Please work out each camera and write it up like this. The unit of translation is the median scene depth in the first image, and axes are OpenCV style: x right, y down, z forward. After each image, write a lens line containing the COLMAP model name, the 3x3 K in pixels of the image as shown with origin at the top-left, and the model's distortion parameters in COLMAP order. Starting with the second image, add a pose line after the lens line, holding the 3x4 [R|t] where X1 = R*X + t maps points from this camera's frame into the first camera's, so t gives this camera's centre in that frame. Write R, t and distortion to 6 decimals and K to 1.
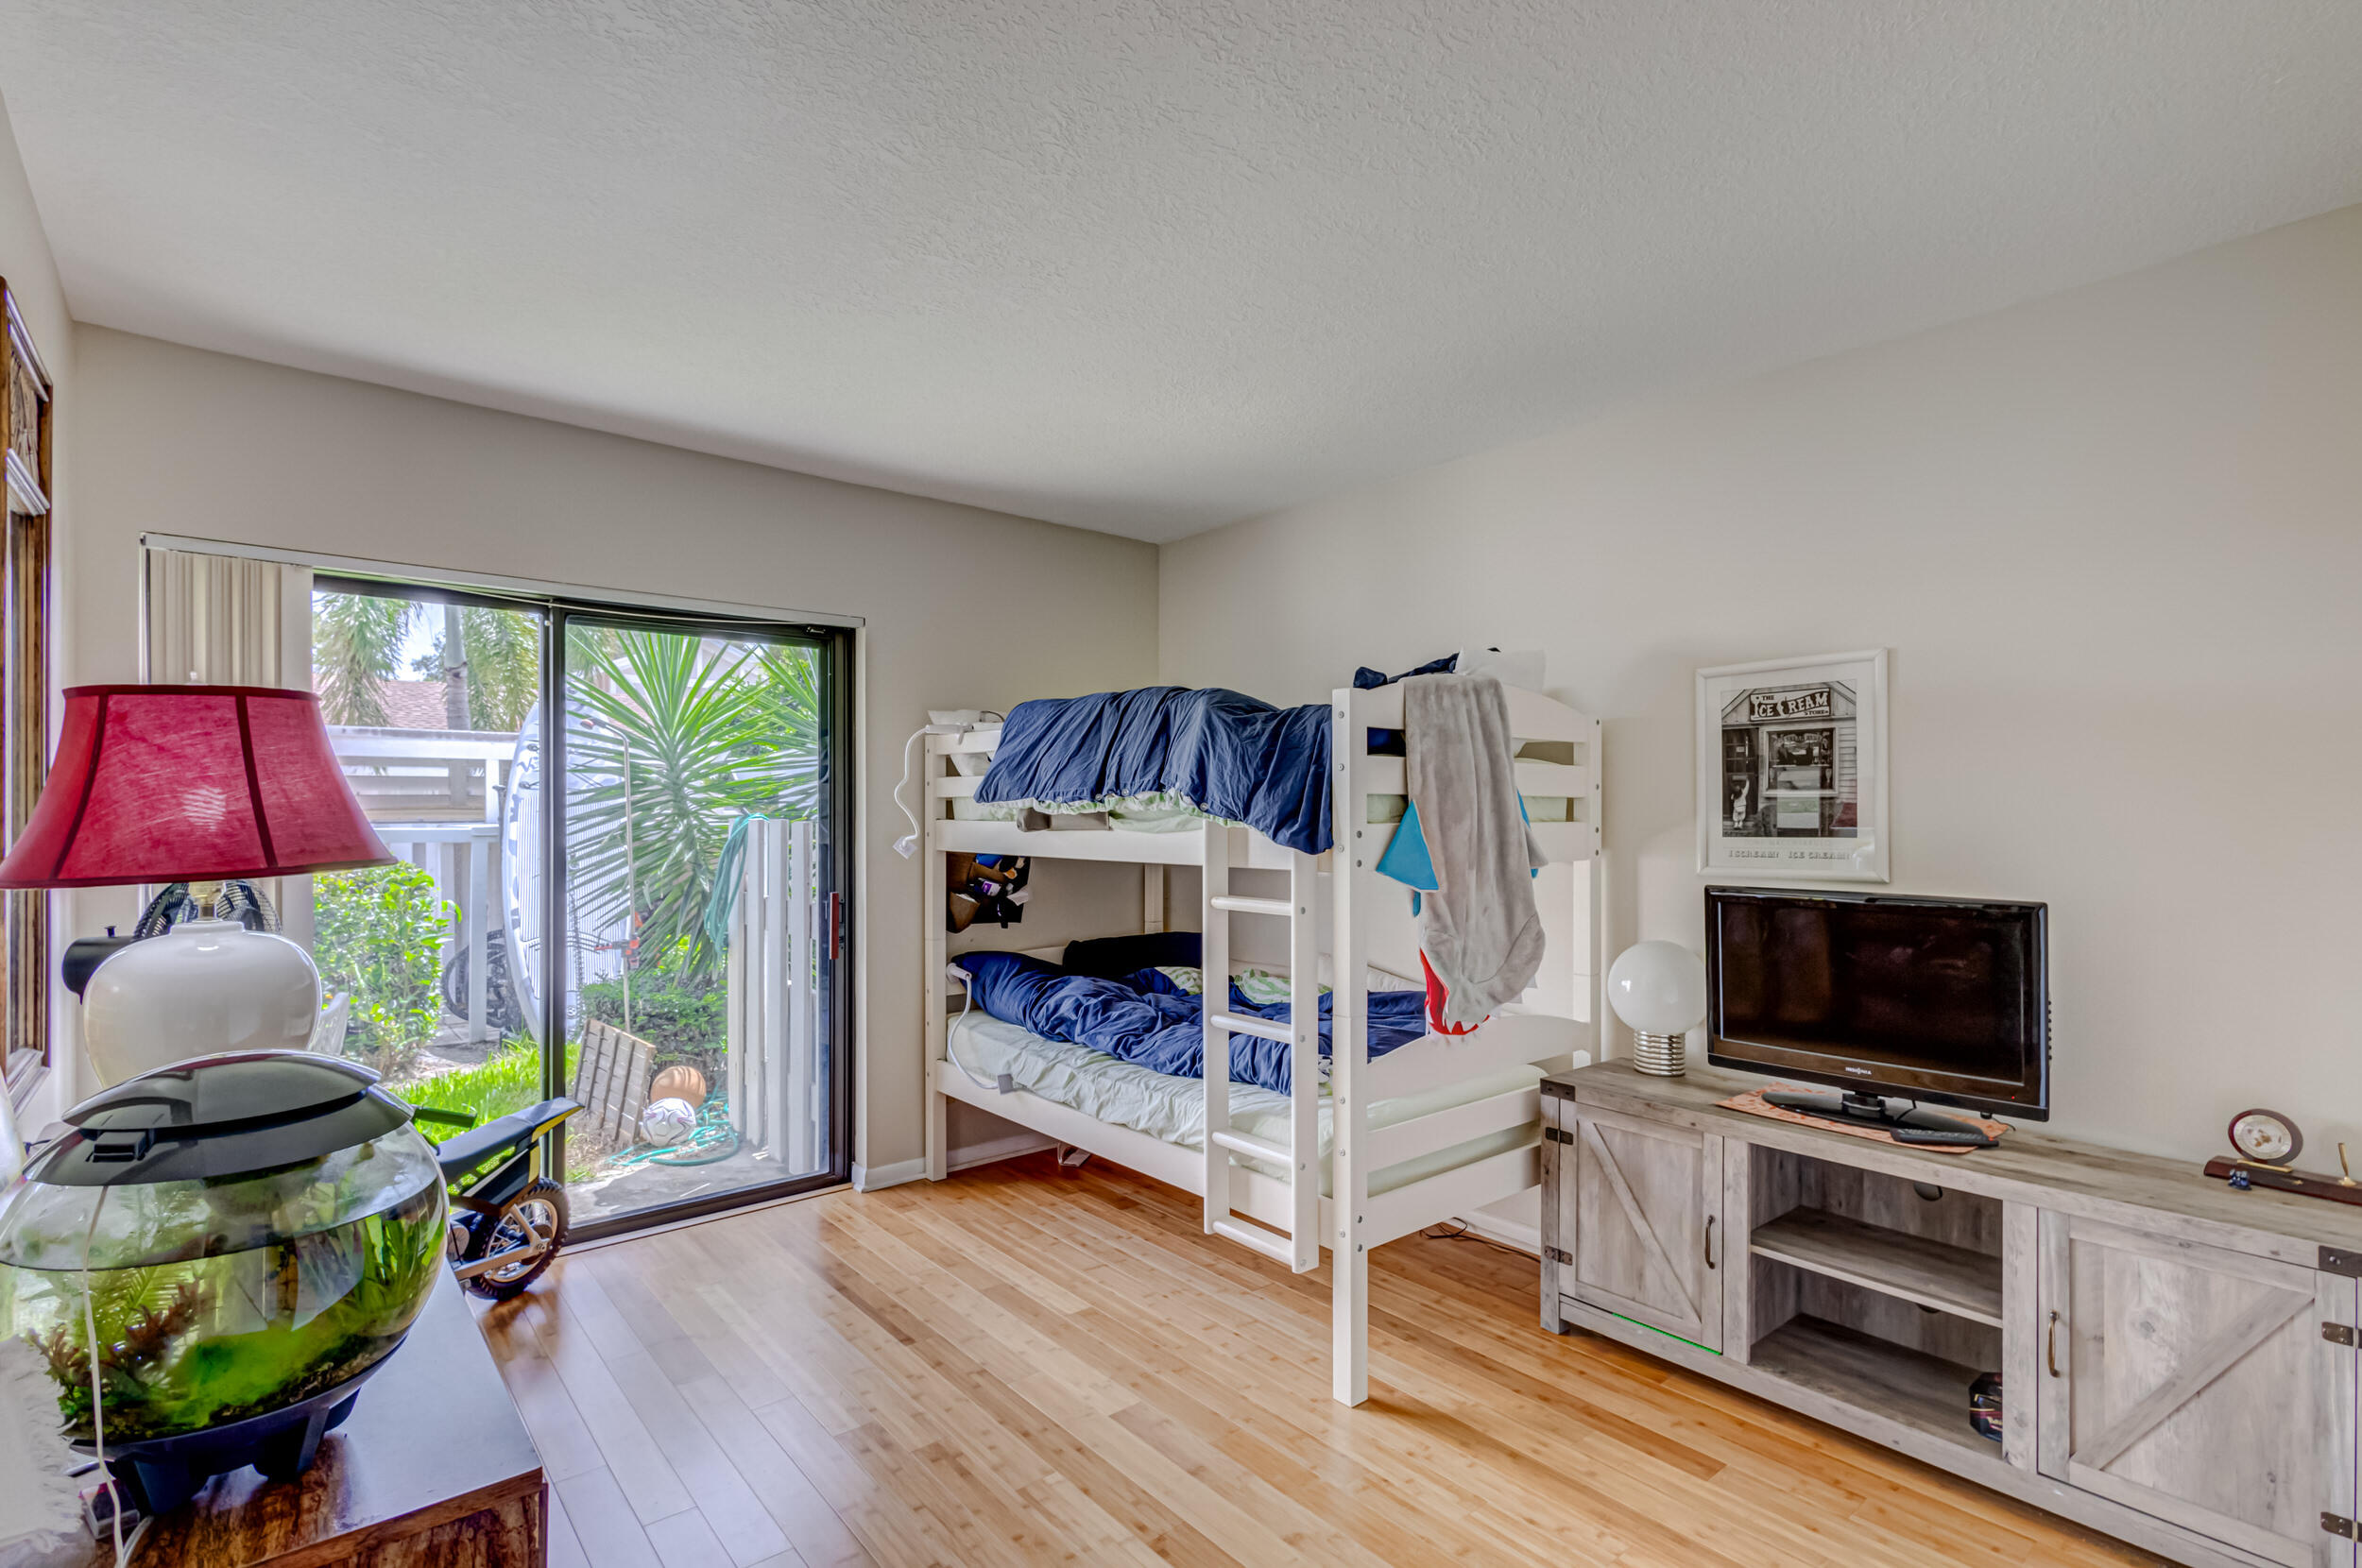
lens RADIAL K [[1109.5, 0, 1175.2], [0, 1109.5, 798.7], [0, 0, 1]] dist [0.004956, 0.000404]
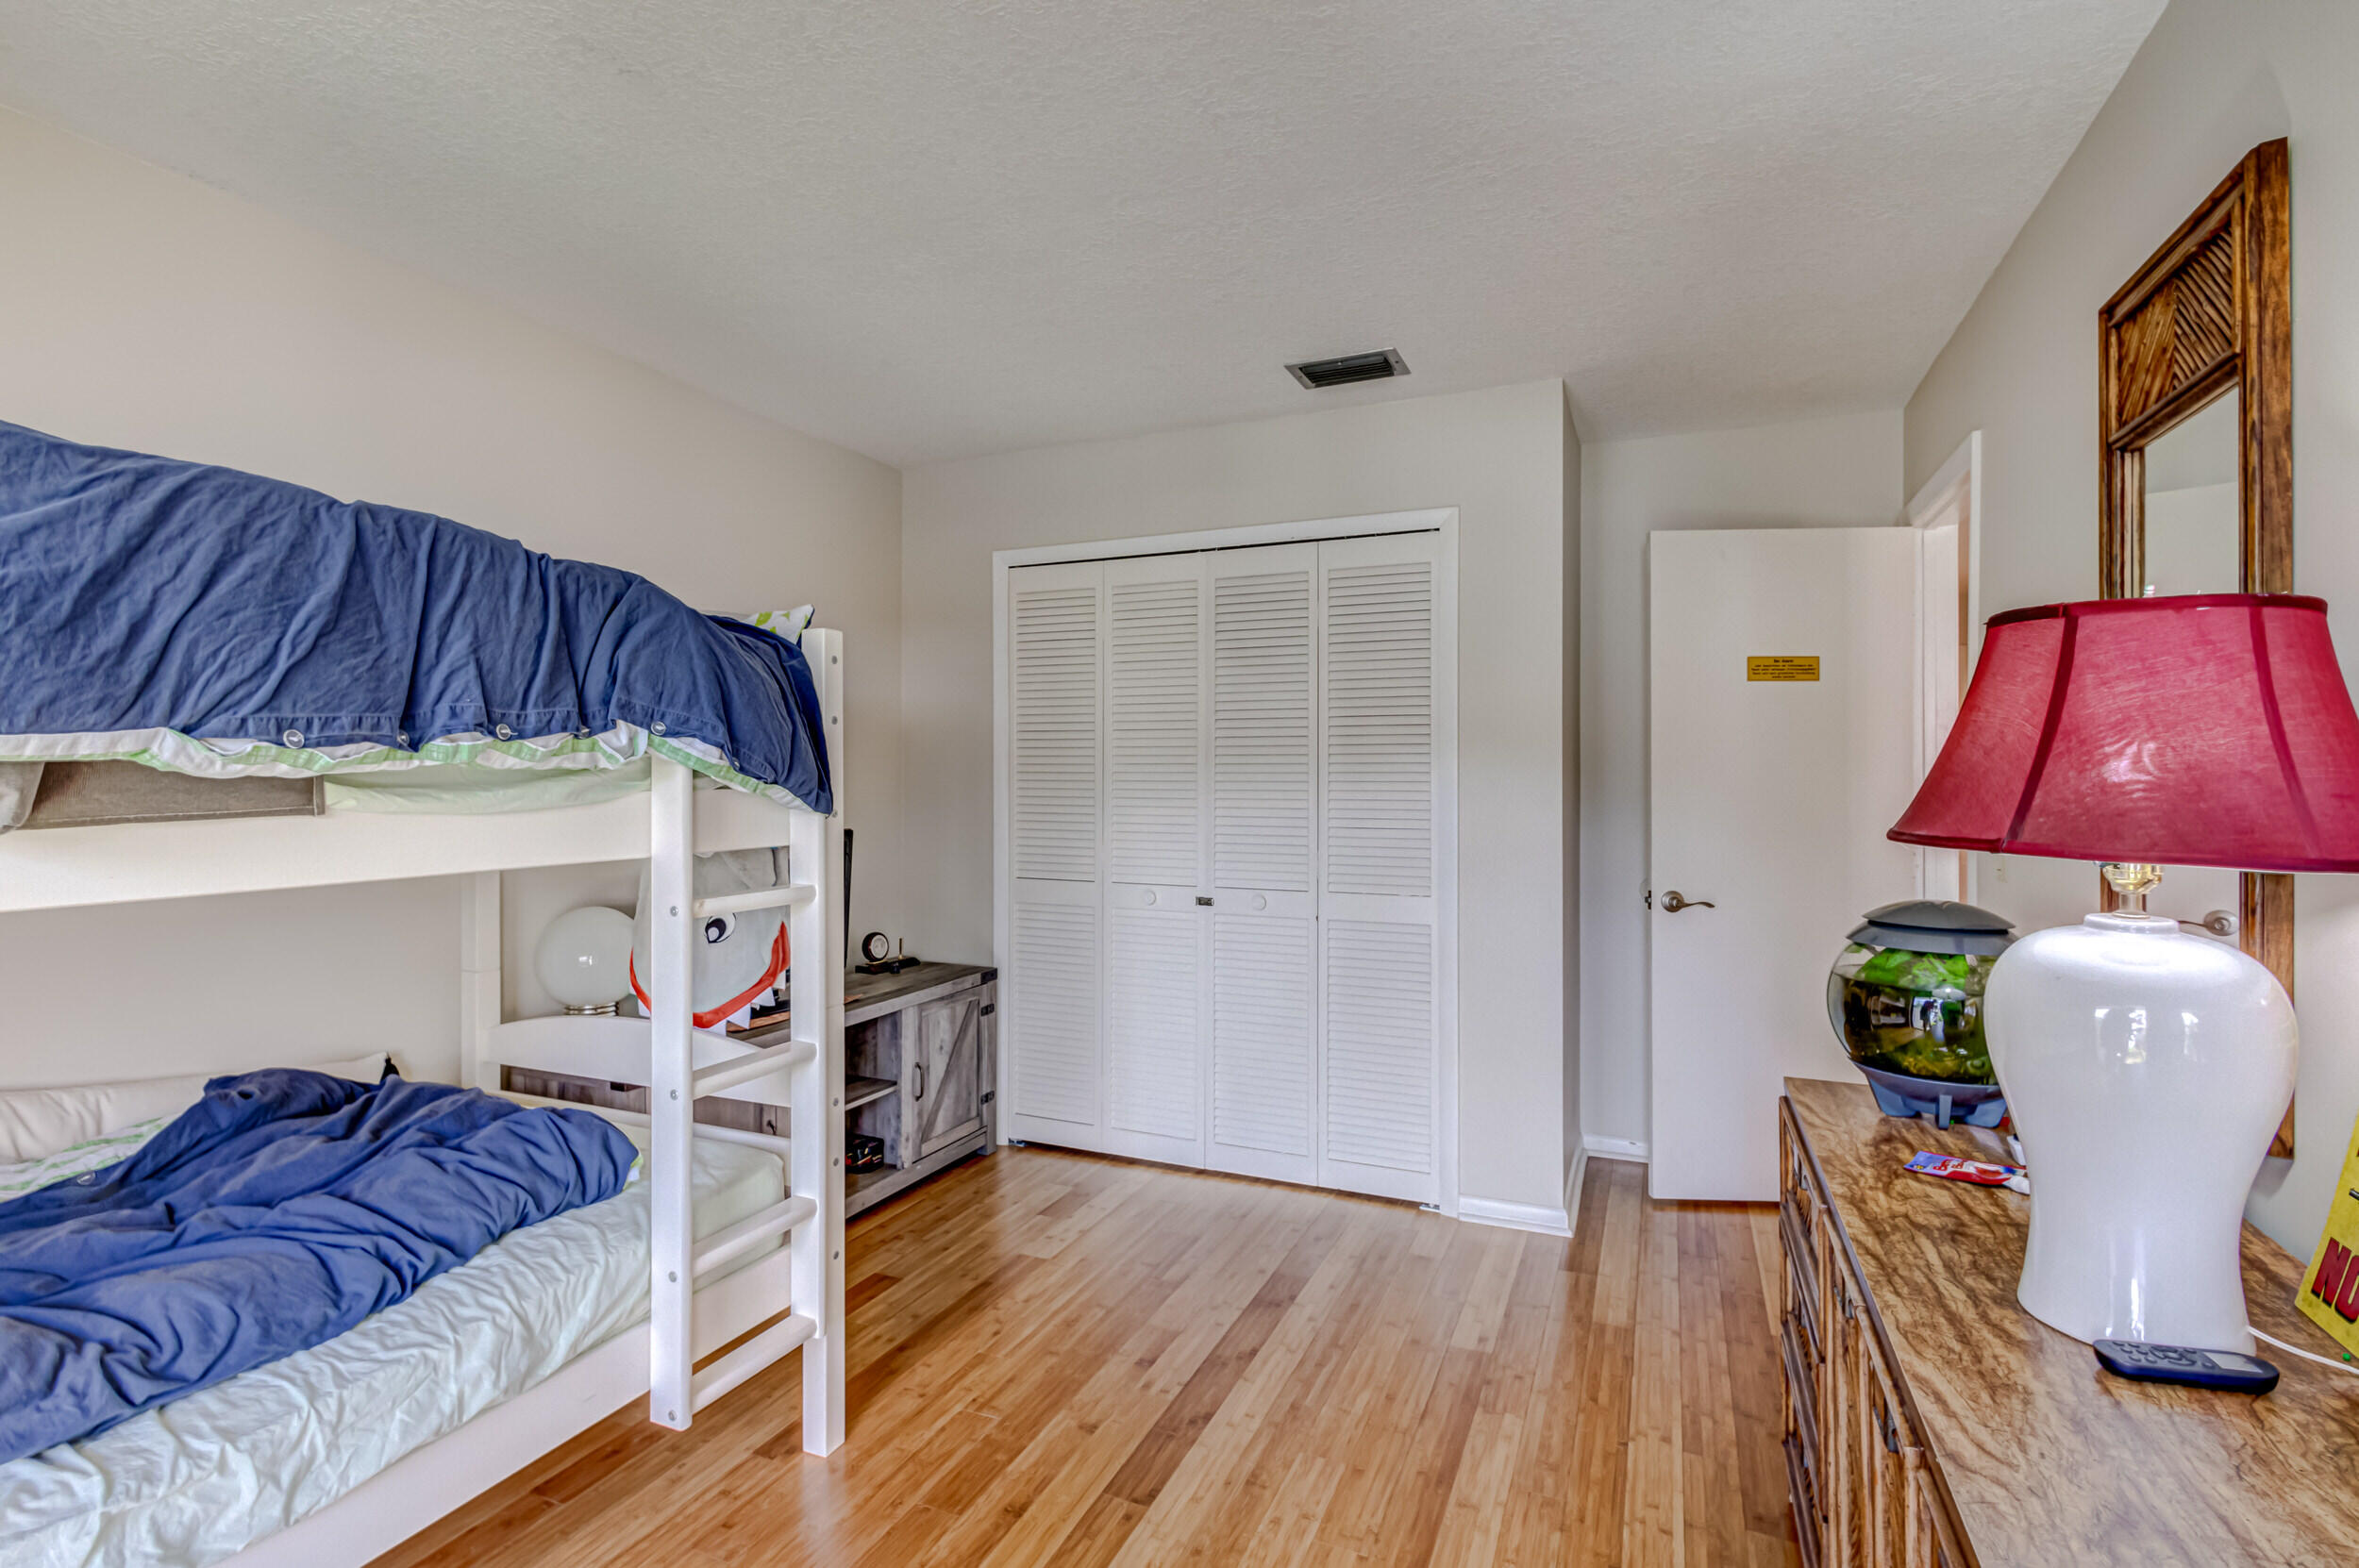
lens RADIAL K [[1108.1, 0, 1173.8], [0, 1108.1, 773.9], [0, 0, 1]] dist [0.004956, 0.000404]
pose [[-0.442430, 0.000077, 0.896803, -0.882733], [-0.004806, 0.999985, -0.002457, 0.018544], [-0.896790, -0.005397, -0.442423, 1.359400]]
